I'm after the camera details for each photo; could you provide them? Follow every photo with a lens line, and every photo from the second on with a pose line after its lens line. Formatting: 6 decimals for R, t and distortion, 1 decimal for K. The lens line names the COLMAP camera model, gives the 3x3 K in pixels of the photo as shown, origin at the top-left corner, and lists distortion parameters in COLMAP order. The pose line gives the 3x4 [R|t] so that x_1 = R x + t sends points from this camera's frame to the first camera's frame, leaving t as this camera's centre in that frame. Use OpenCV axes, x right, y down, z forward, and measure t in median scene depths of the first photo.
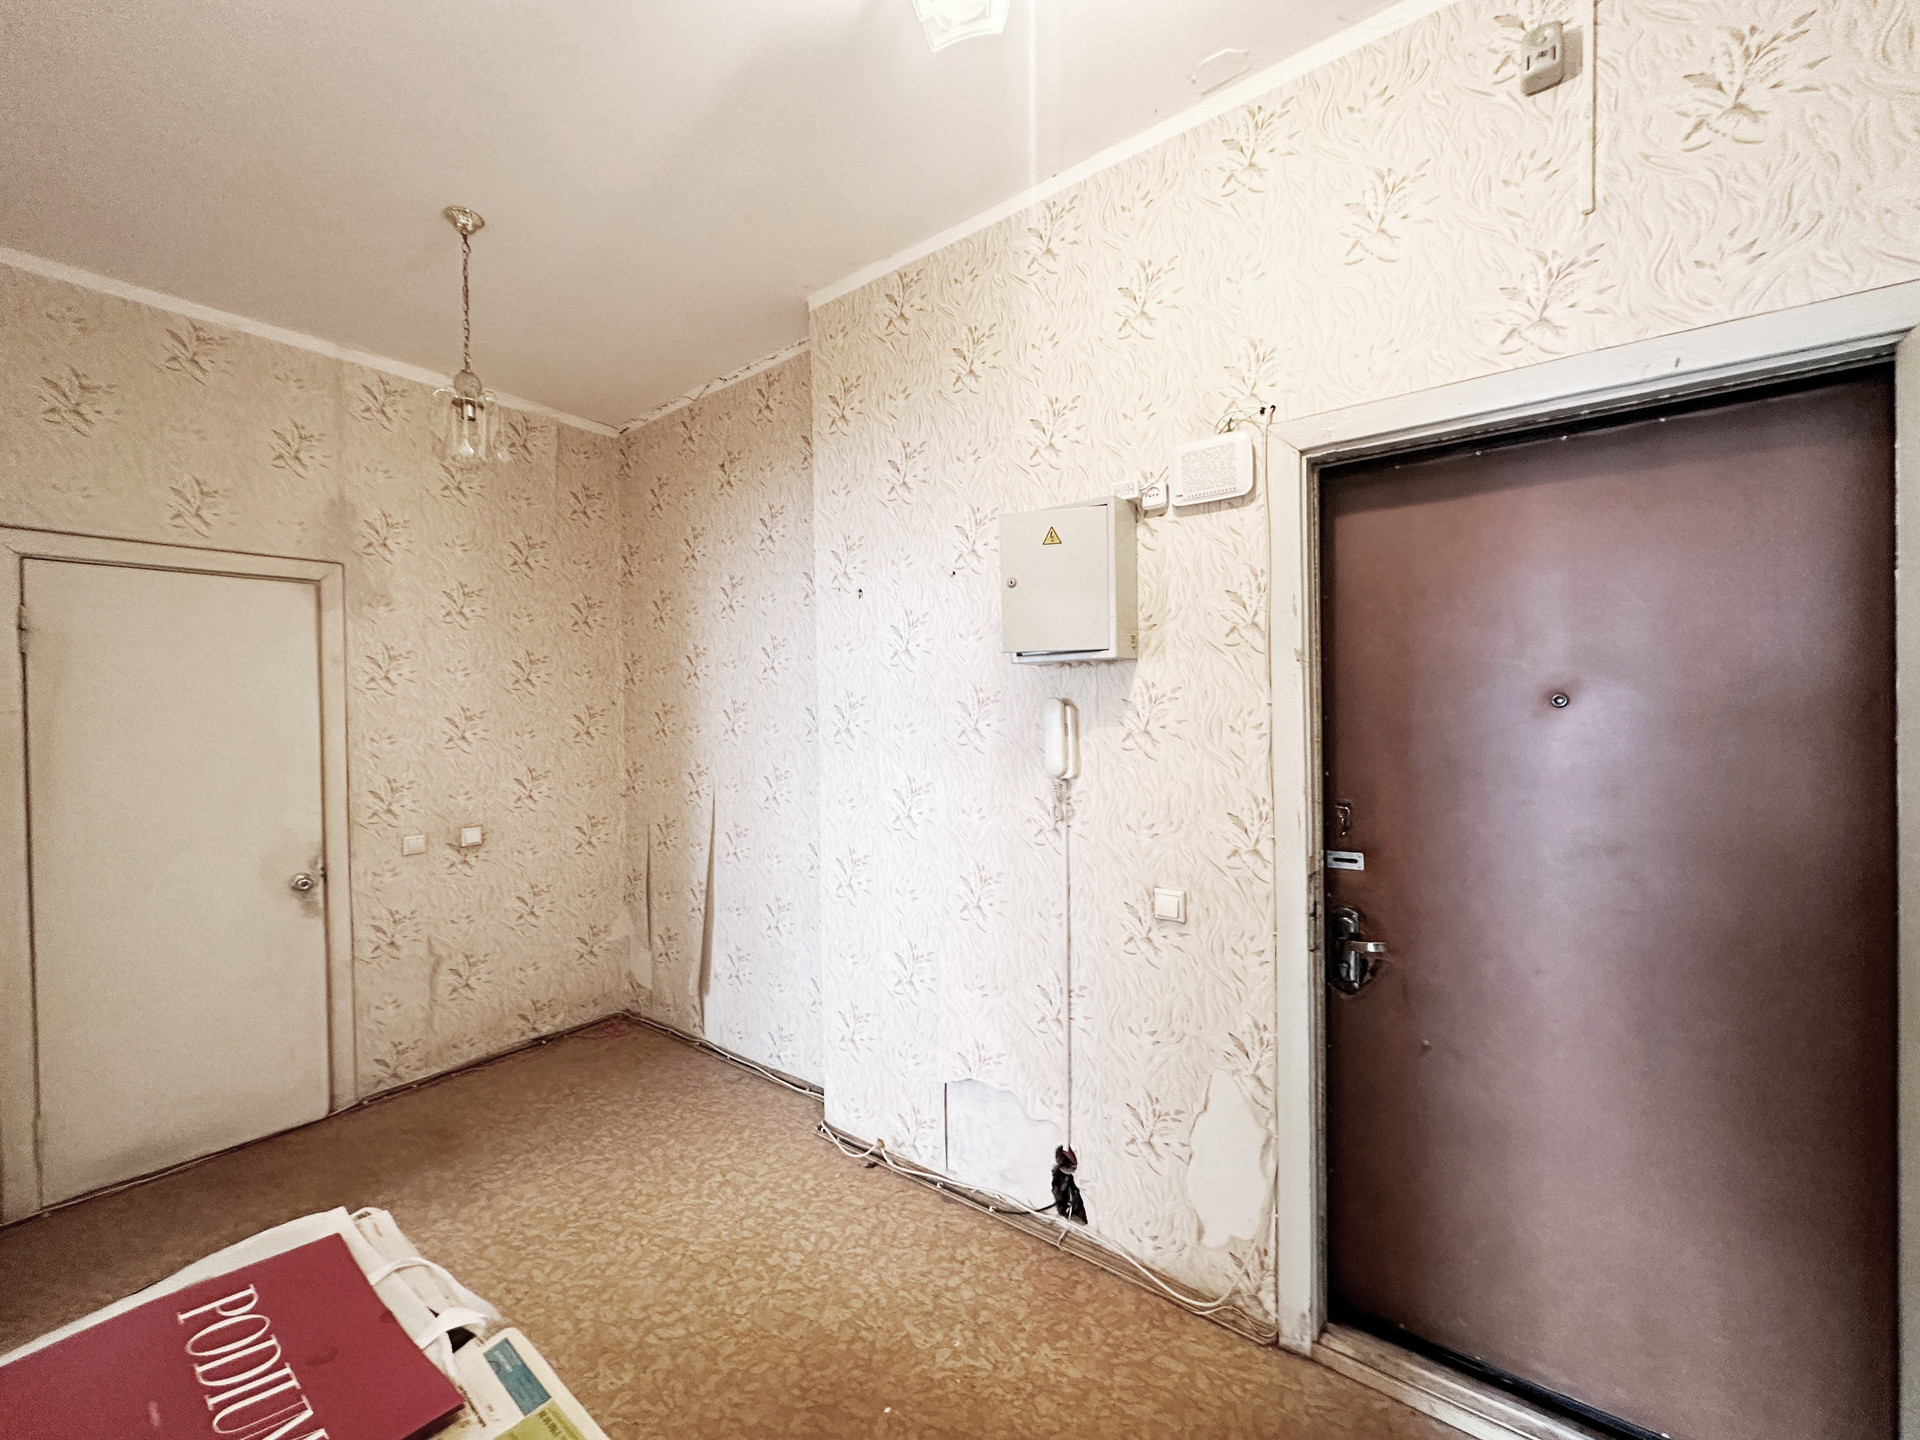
lens RADIAL K [[769.3, 0, 957.8], [0, 769.3, 719.1], [0, 0, 1]] dist [0.000990, 0.000243]
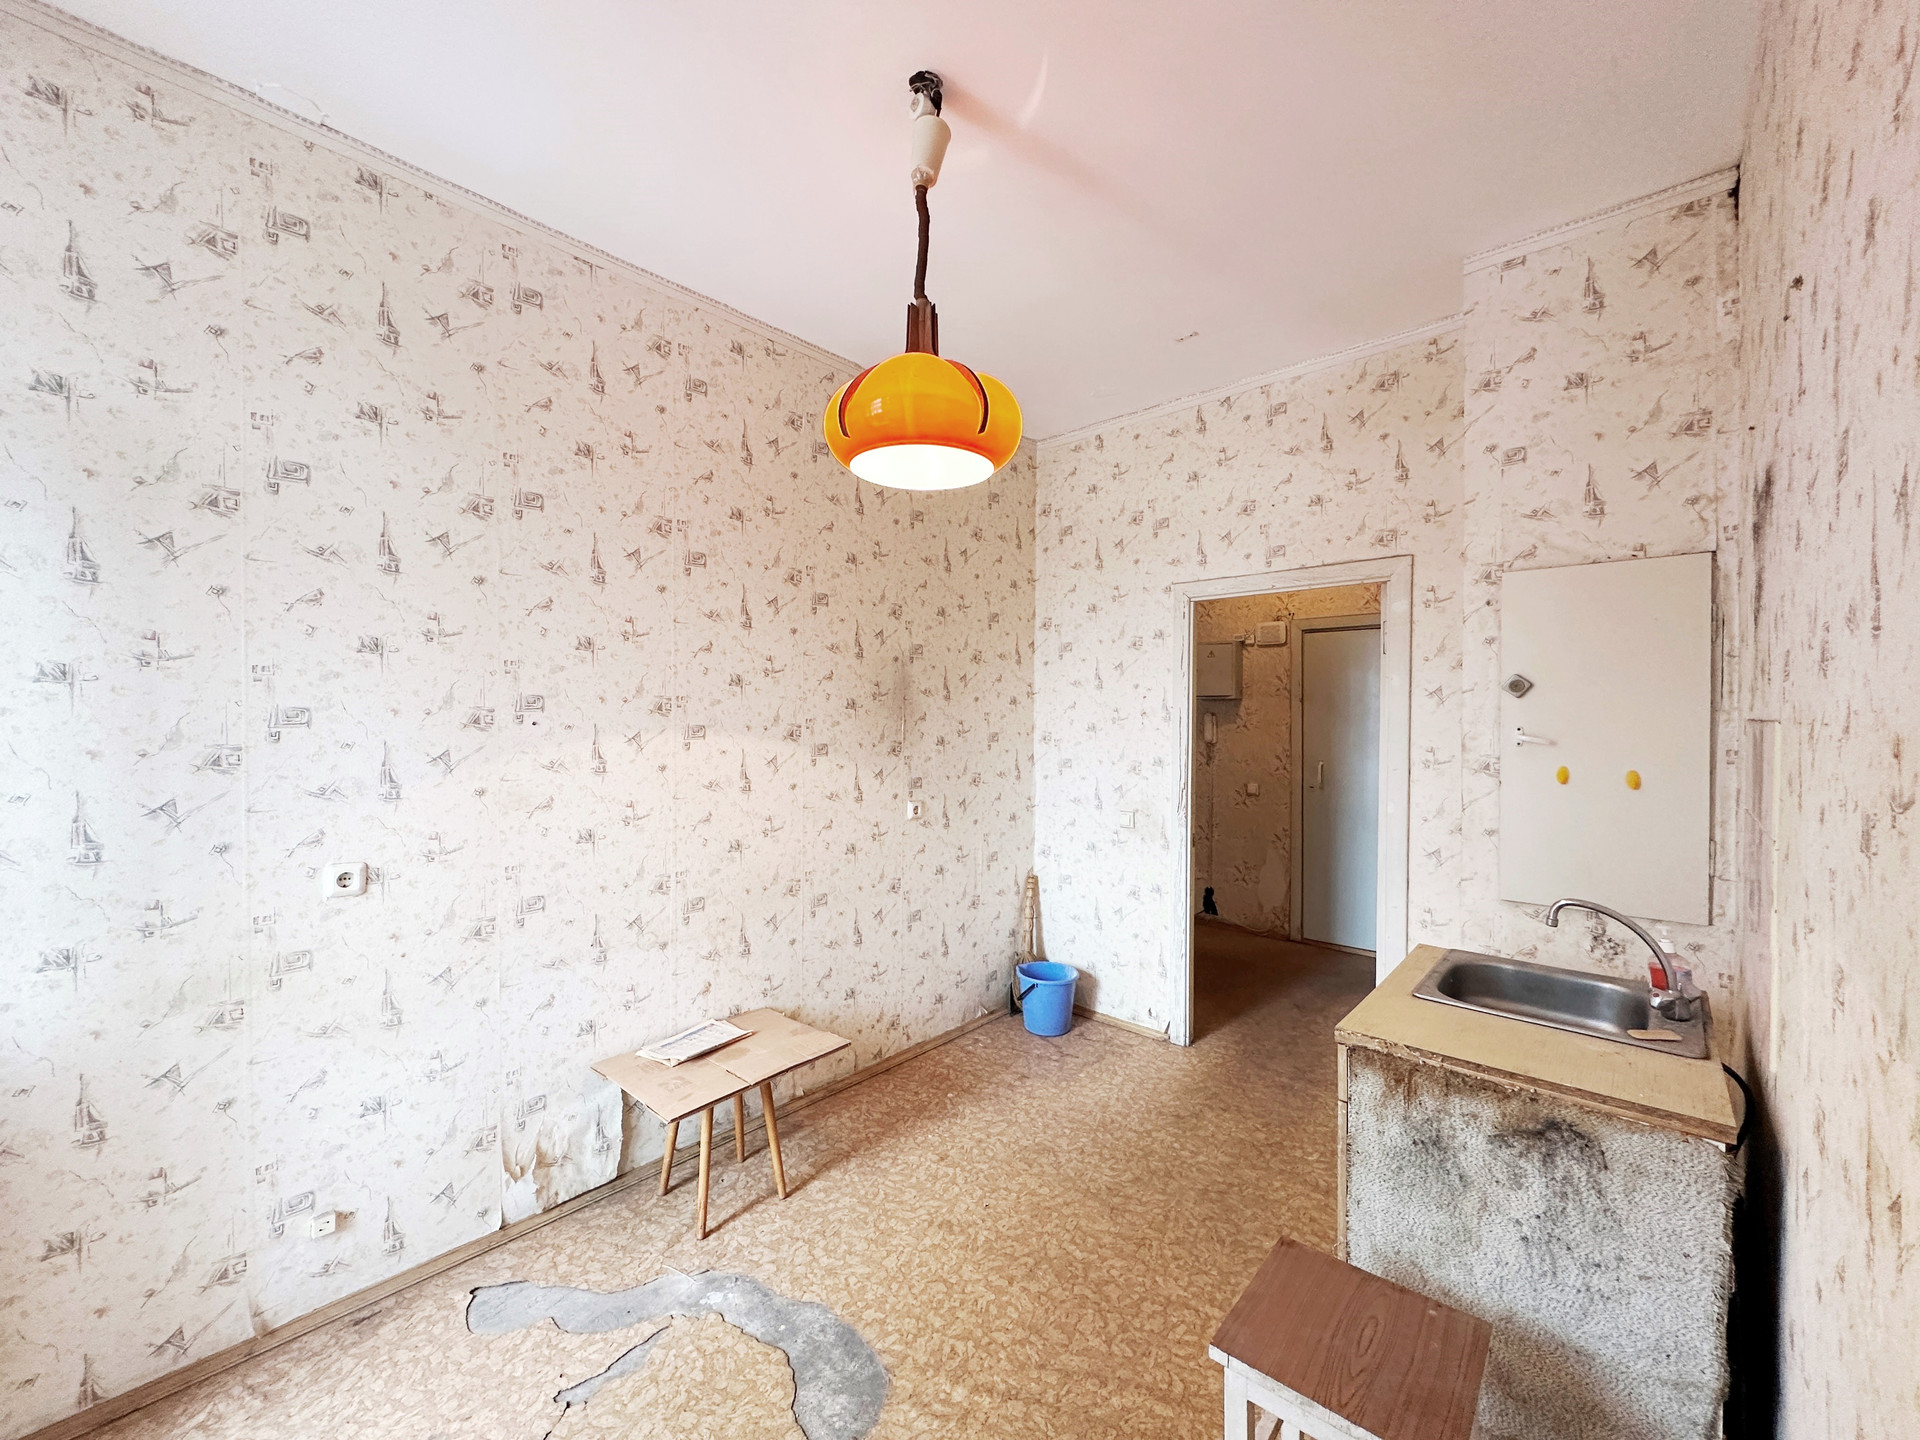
lens RADIAL K [[769.3, 0, 967.6], [0, 769.3, 721.3], [0, 0, 1]] dist [0.000990, 0.000243]
pose [[0.997358, 0.019423, -0.069997, -0.559451], [-0.019821, 0.999791, -0.004995, 0.033583], [0.069885, 0.006369, 0.997535, -1.834198]]
